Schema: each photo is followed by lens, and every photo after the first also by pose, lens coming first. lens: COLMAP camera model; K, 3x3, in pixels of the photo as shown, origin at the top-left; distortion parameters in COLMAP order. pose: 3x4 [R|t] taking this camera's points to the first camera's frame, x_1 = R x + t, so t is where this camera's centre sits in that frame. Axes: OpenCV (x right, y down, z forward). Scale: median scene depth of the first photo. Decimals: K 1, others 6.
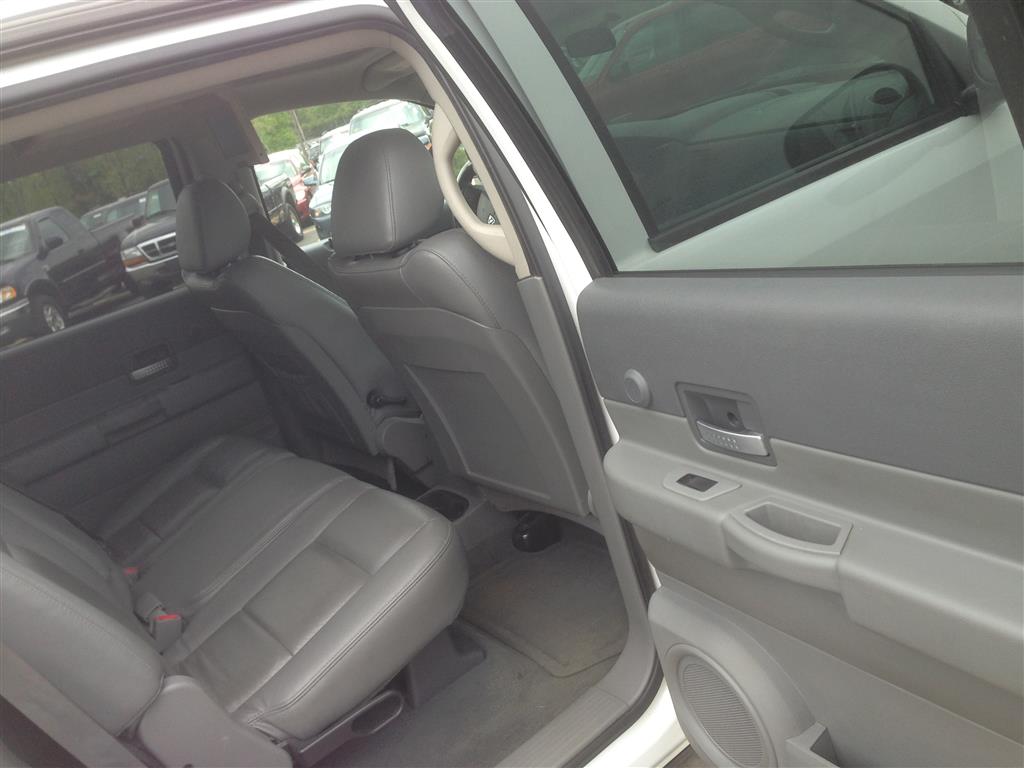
lens RADIAL K [[927.5, 0, 507.9], [0, 927.5, 374.9], [0, 0, 1]] dist [0.131039, -0.219535]
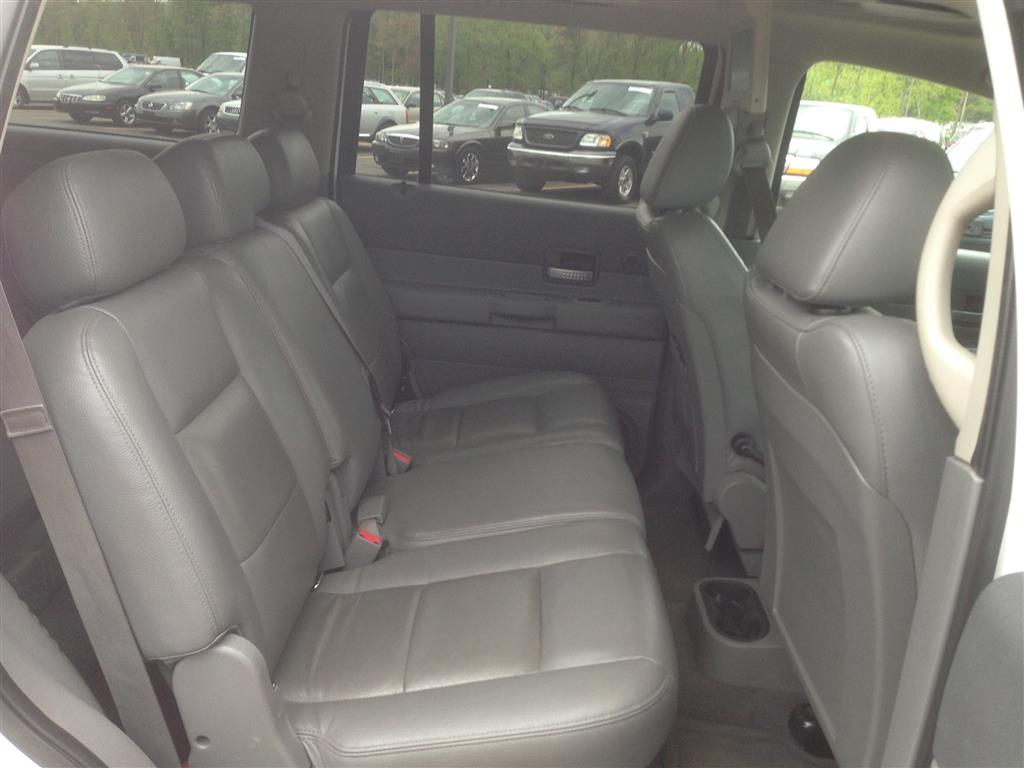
lens RADIAL K [[927.5, 0, 507.9], [0, 927.5, 374.9], [0, 0, 1]] dist [0.131039, -0.219535]
pose [[0.733071, 0.522983, -0.434851, 0.024585], [-0.493878, 0.848886, 0.188353, -0.075201], [0.467645, 0.076687, 0.880584, 0.215862]]
